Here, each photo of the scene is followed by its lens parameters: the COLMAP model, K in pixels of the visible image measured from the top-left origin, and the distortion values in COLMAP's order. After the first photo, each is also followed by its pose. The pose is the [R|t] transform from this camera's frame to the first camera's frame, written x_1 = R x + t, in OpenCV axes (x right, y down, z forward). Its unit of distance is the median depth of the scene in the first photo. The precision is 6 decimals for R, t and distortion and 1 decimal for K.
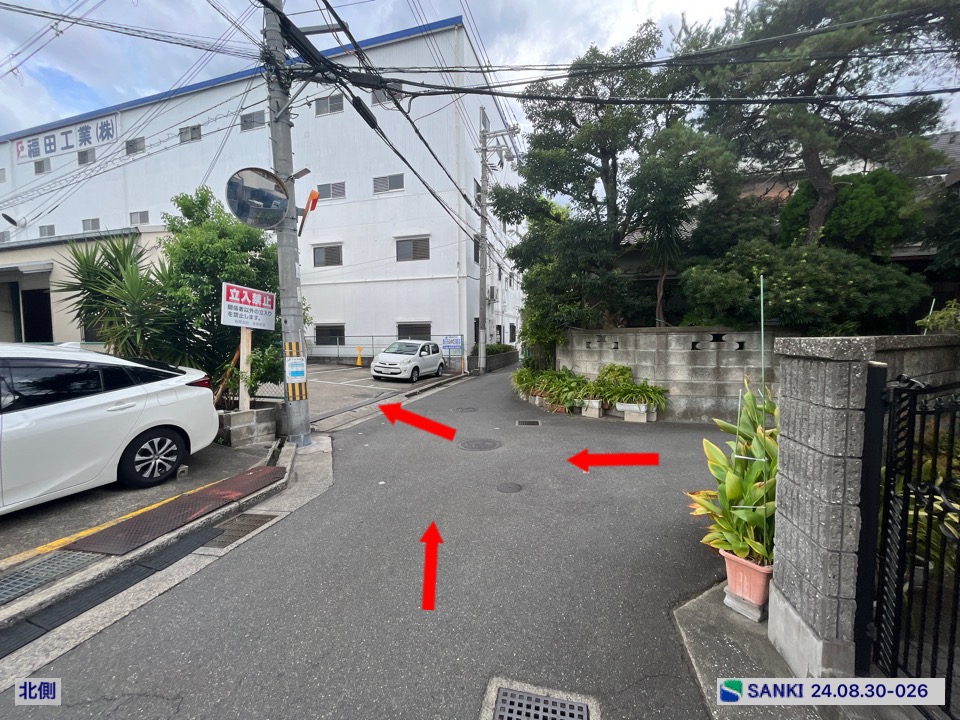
lens RADIAL K [[386.1, 0, 475.1], [0, 386.1, 360.4], [0, 0, 1]] dist [-0.002098, -0.000300]
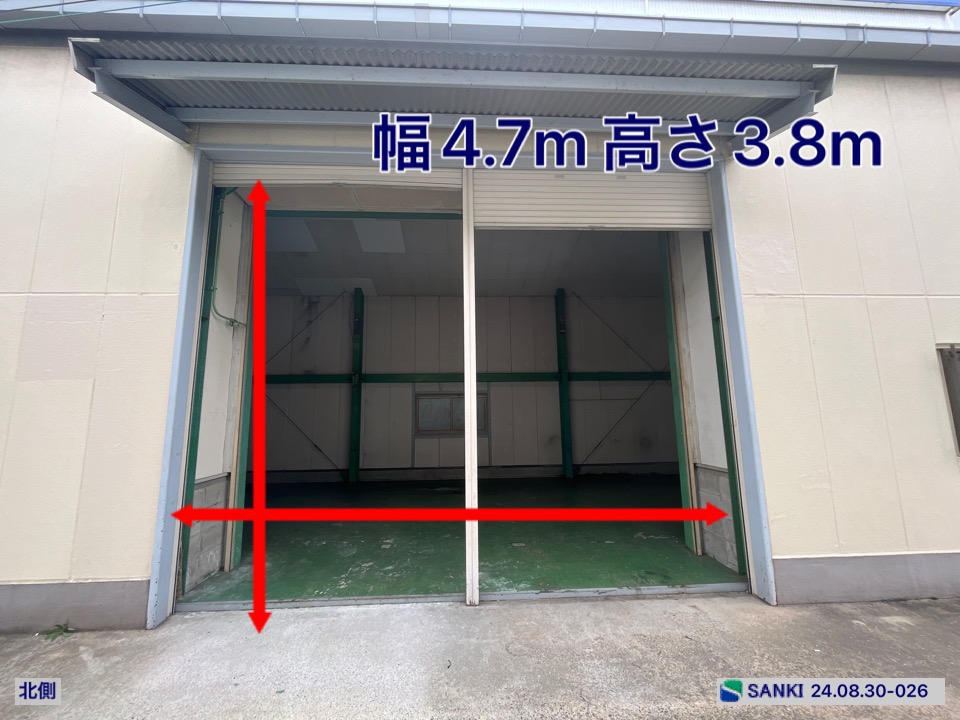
lens RADIAL K [[386.1, 0, 474.8], [0, 386.1, 361.6], [0, 0, 1]] dist [-0.002098, -0.000300]
pose [[0.941899, 0.043390, 0.333081, -1.065359], [0.025603, 0.979463, -0.199994, -0.051276], [-0.334919, 0.196902, 0.921444, 0.688304]]
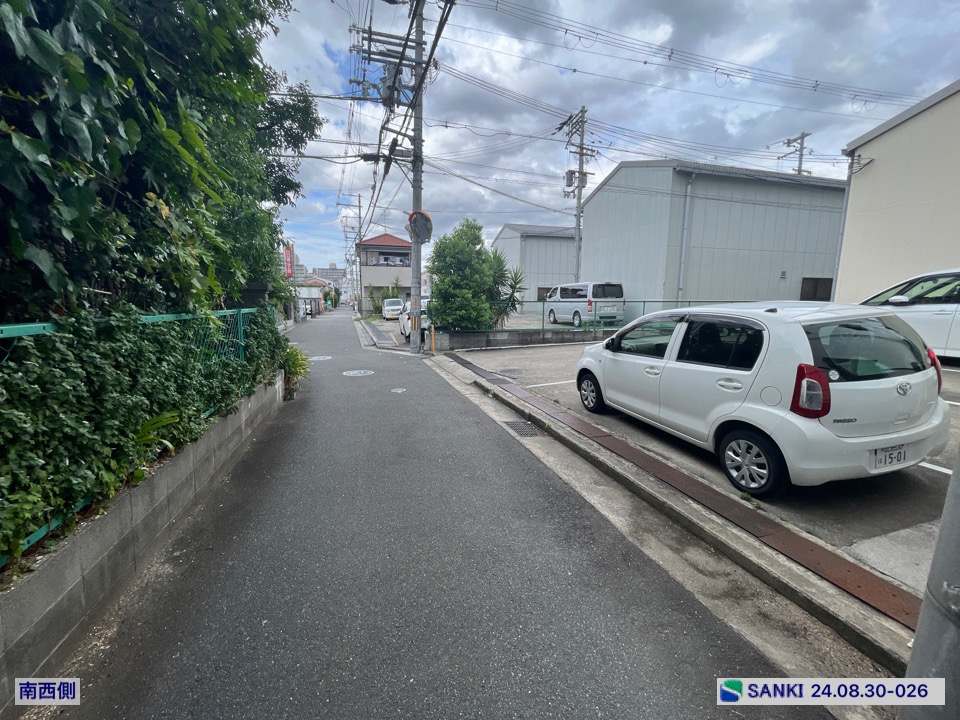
lens RADIAL K [[386.1, 0, 476.0], [0, 386.1, 363.3], [0, 0, 1]] dist [-0.002098, -0.000300]
pose [[-0.850239, 0.088724, -0.518866, 0.107626], [-0.025760, 0.977499, 0.209360, -0.052153], [0.525767, 0.191372, -0.828822, 0.938614]]
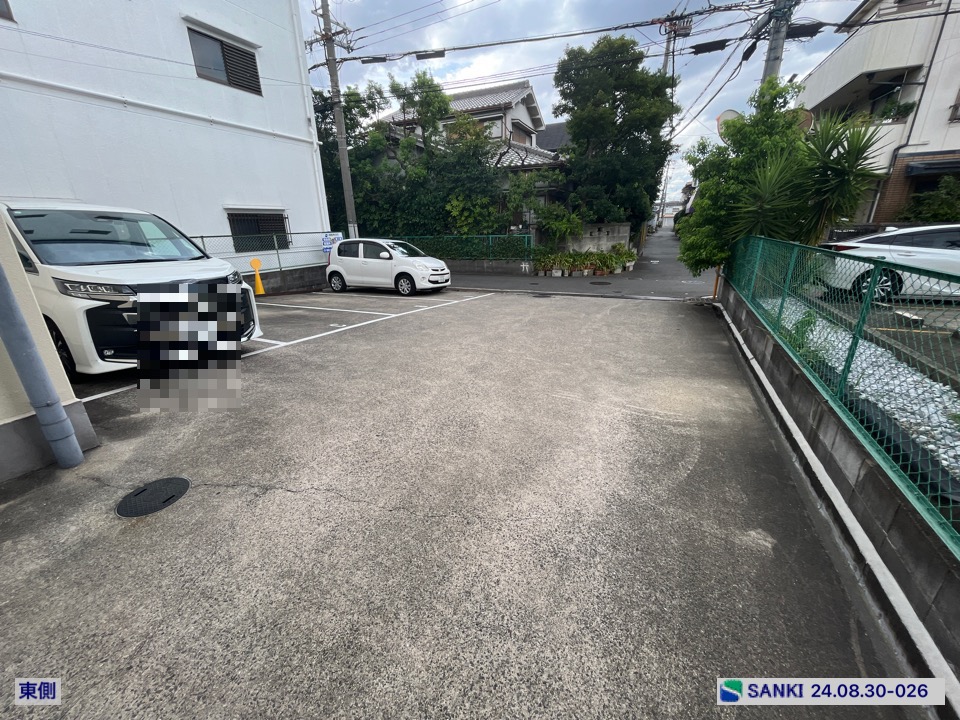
lens RADIAL K [[386.1, 0, 476.0], [0, 386.1, 359.5], [0, 0, 1]] dist [-0.002098, -0.000300]
pose [[0.164780, -0.320281, 0.932881, -0.720983], [0.079350, 0.947049, 0.311129, -0.040032], [-0.983133, 0.022756, 0.181469, 0.574192]]
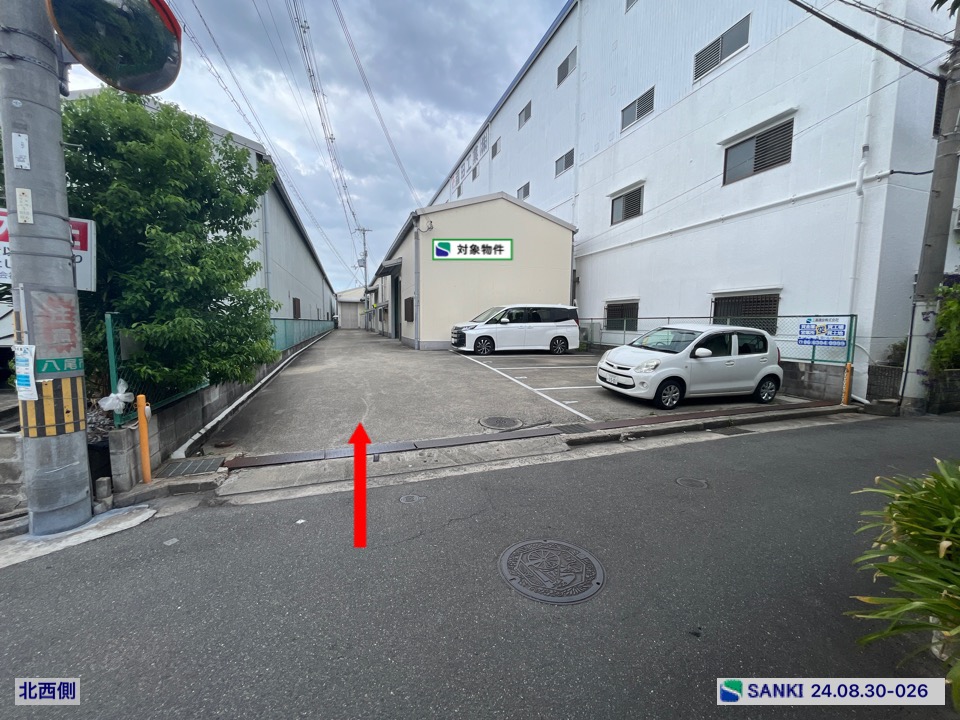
lens RADIAL K [[386.1, 0, 477.2], [0, 386.1, 360.5], [0, 0, 1]] dist [-0.002098, -0.000300]
pose [[0.576946, 0.092948, -0.811476, 0.073433], [-0.061838, 0.995623, 0.070074, -0.018094], [0.814438, 0.009751, 0.580169, 0.380510]]
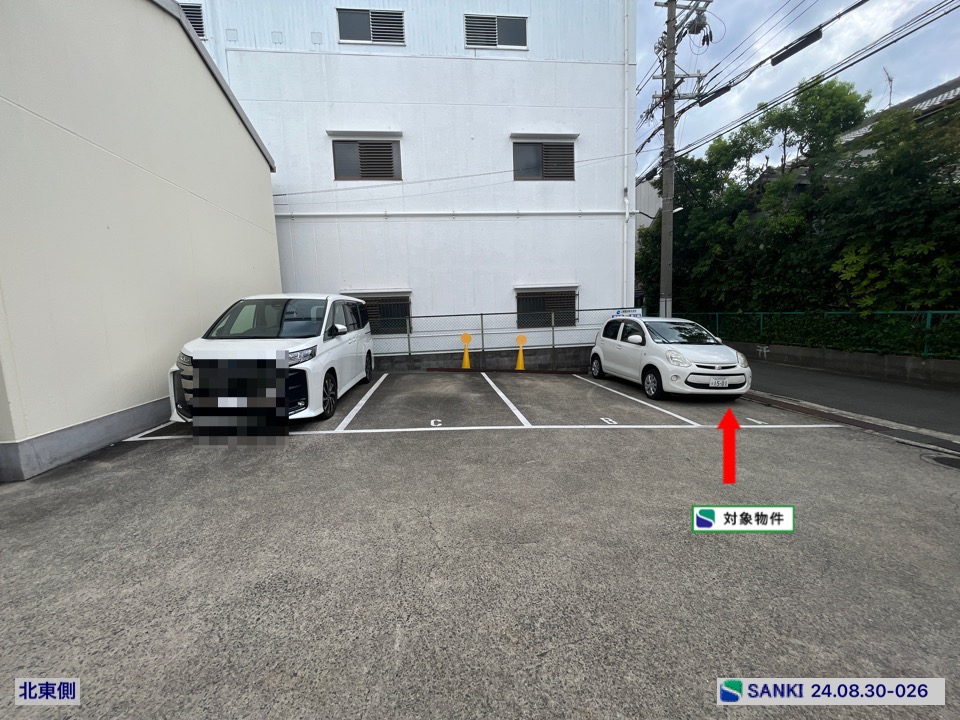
lens RADIAL K [[386.1, 0, 476.6], [0, 386.1, 360.8], [0, 0, 1]] dist [-0.002098, -0.000300]
pose [[0.920687, -0.075494, 0.382931, -0.493093], [0.054210, 0.996340, 0.066089, -0.033164], [-0.386519, -0.040088, 0.921410, 0.492125]]
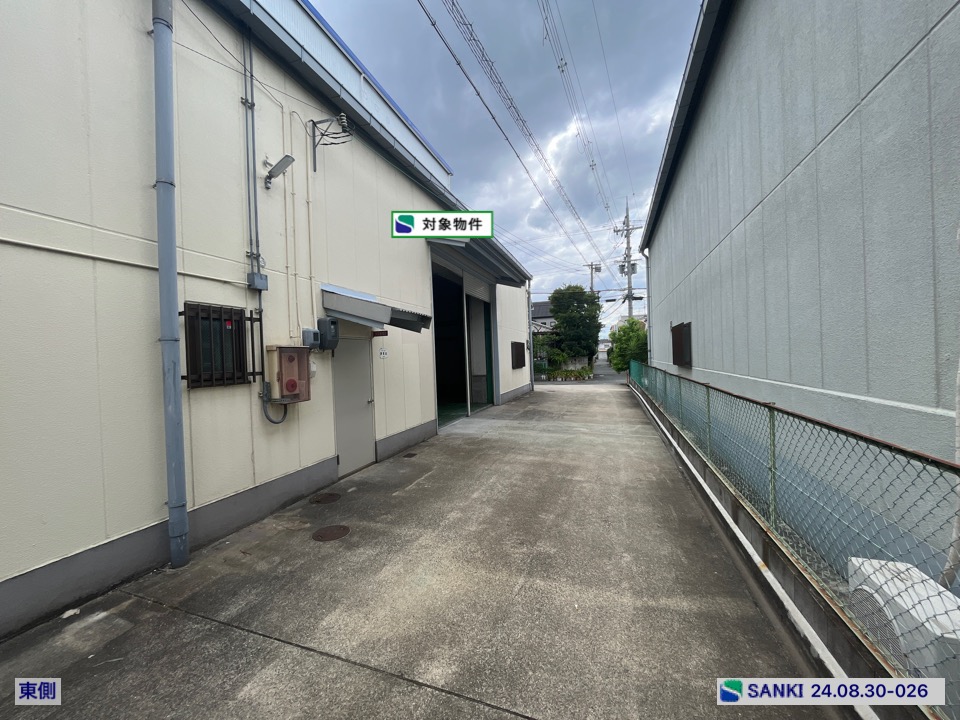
lens RADIAL K [[386.1, 0, 483.9], [0, 386.1, 365.2], [0, 0, 1]] dist [-0.002098, -0.000300]
pose [[0.022628, -0.013976, 0.999646, -1.546046], [0.090224, 0.995851, 0.011881, -0.058079], [-0.995664, 0.089923, 0.023795, 0.822168]]
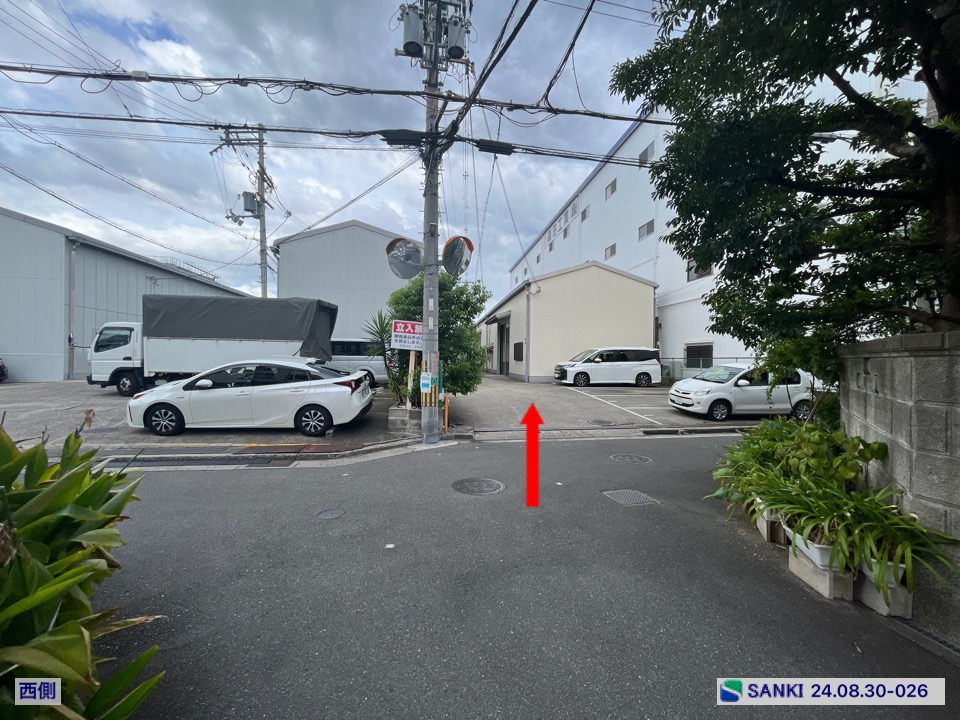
lens RADIAL K [[386.1, 0, 476.0], [0, 386.1, 361.3], [0, 0, 1]] dist [-0.002098, -0.000300]
pose [[0.389124, 0.015170, -0.921061, 0.250582], [-0.064500, 0.997859, -0.010815, -0.013365], [0.918925, 0.063617, 0.389269, 0.211494]]
